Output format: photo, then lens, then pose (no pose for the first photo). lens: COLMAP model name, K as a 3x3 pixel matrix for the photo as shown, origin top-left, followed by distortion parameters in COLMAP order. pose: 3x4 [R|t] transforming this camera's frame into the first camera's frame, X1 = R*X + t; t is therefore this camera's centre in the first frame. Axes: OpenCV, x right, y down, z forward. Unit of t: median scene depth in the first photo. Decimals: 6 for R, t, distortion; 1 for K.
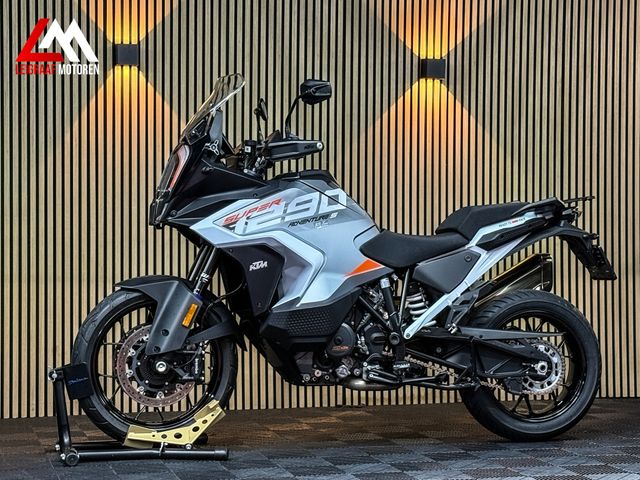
lens RADIAL K [[1410.9, 0, 320.0], [0, 1410.9, 240.0], [0, 0, 1]] dist [0.098624, 0.714830]
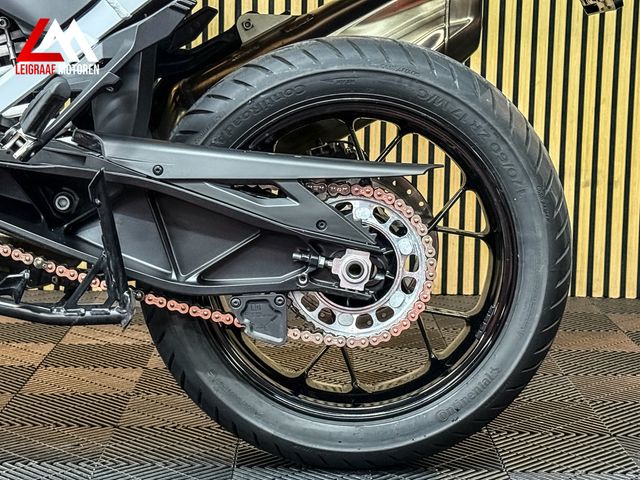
lens RADIAL K [[1357.4, 0, 320.0], [0, 1357.4, 240.0], [0, 0, 1]] dist [0.135914, -0.116510]
pose [[0.964226, 0.054143, -0.259494, 0.234672], [-0.016026, 0.989035, 0.146808, 0.036794], [0.264598, -0.137398, 0.954521, 0.700742]]
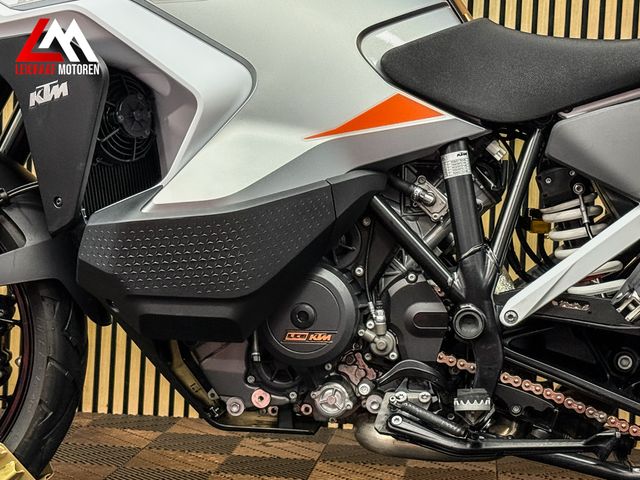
lens RADIAL K [[1357.4, 0, 320.0], [0, 1357.4, 240.0], [0, 0, 1]] dist [0.135914, -0.116510]
pose [[0.922870, 0.056066, -0.381009, 0.143719], [-0.038798, 0.997848, 0.052860, 0.032189], [0.383153, -0.034000, 0.923059, 0.659915]]
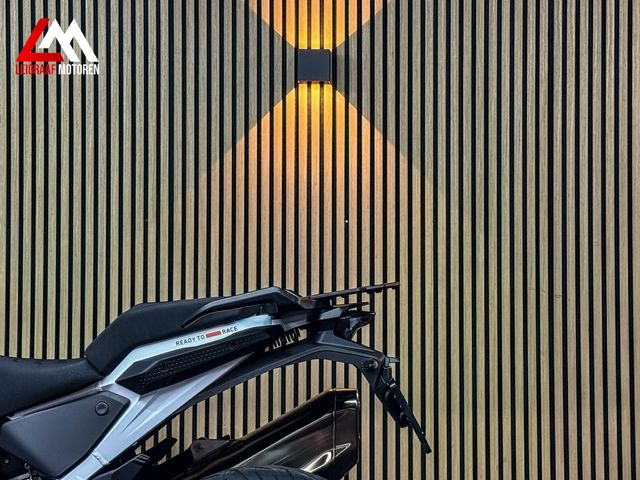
lens RADIAL K [[1357.4, 0, 320.0], [0, 1357.4, 240.0], [0, 0, 1]] dist [0.135914, -0.116510]
pose [[0.951929, -0.011882, -0.306087, 0.329161], [-0.000140, 0.999230, -0.039225, -0.028218], [0.306318, 0.037382, 0.951195, 0.555349]]
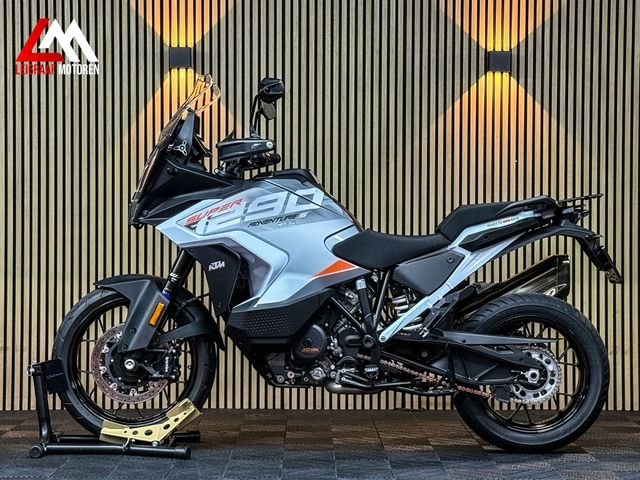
lens RADIAL K [[1410.9, 0, 320.0], [0, 1410.9, 240.0], [0, 0, 1]] dist [0.098624, 0.714830]
pose [[0.964793, 0.002675, -0.262996, 0.271198], [-0.002048, 0.999994, 0.002657, -0.002661], [0.263001, -0.002025, 0.964793, 0.050459]]
